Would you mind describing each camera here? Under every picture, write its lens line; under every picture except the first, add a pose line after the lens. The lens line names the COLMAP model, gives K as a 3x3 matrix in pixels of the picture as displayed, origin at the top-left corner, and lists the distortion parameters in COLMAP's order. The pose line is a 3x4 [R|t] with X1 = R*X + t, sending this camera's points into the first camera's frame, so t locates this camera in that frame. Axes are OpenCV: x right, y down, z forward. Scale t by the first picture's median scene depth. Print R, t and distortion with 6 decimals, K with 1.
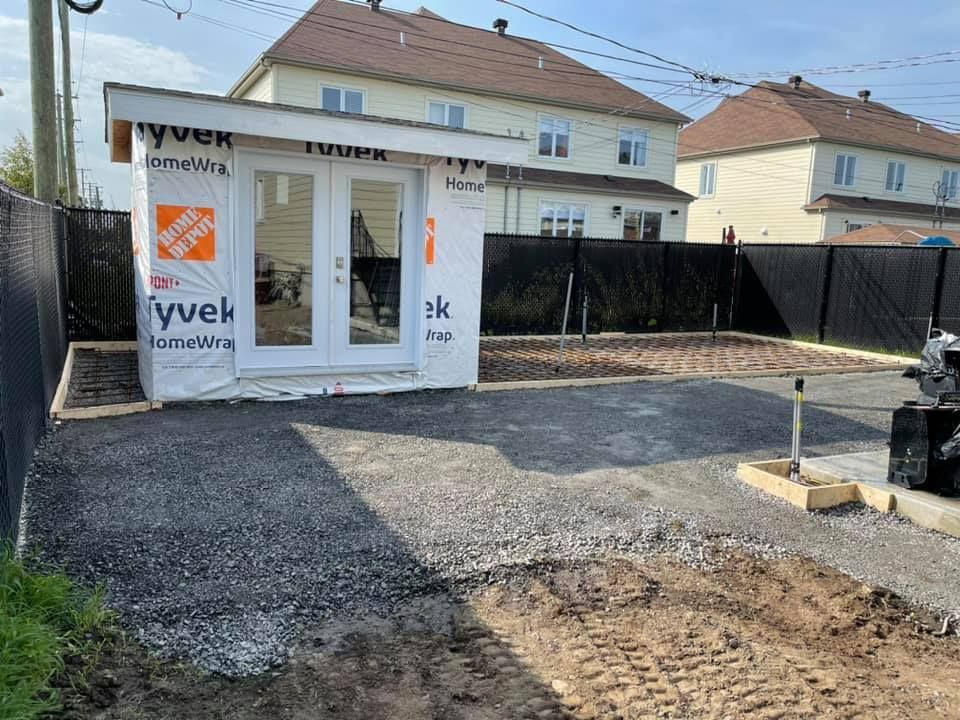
lens RADIAL K [[737.4, 0, 480.0], [0, 737.4, 360.0], [0, 0, 1]] dist [0.047761, -0.052229]
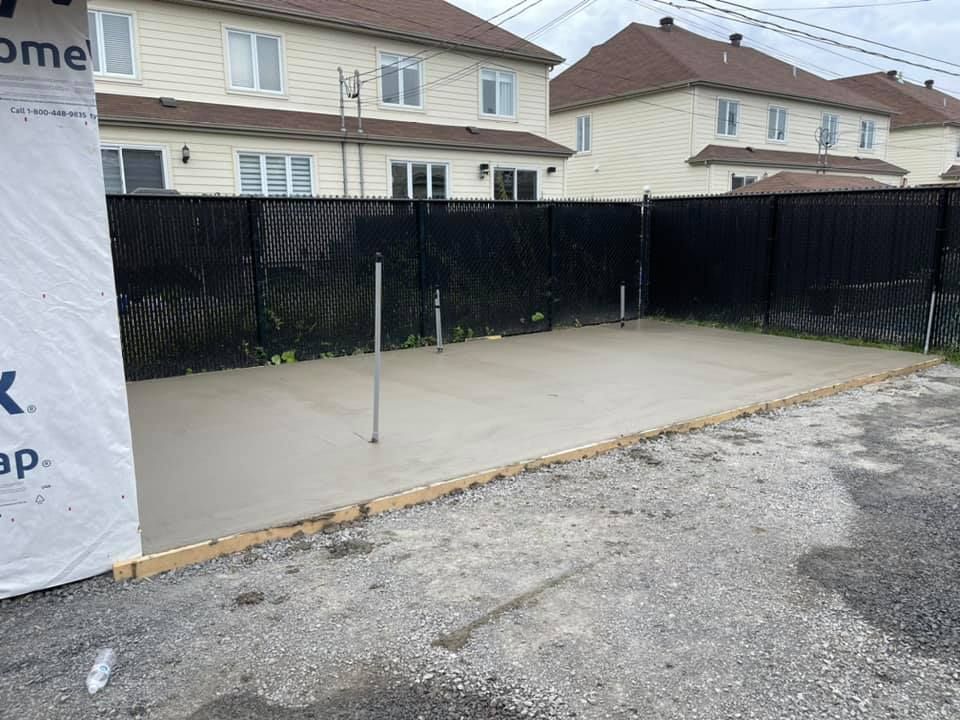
lens RADIAL K [[737.4, 0, 480.0], [0, 737.4, 360.0], [0, 0, 1]] dist [0.047761, -0.052229]
pose [[0.985502, -0.076574, 0.151400, 0.036936], [0.070963, 0.996589, 0.042134, -0.023459], [-0.154110, -0.030780, 0.987574, 0.168514]]
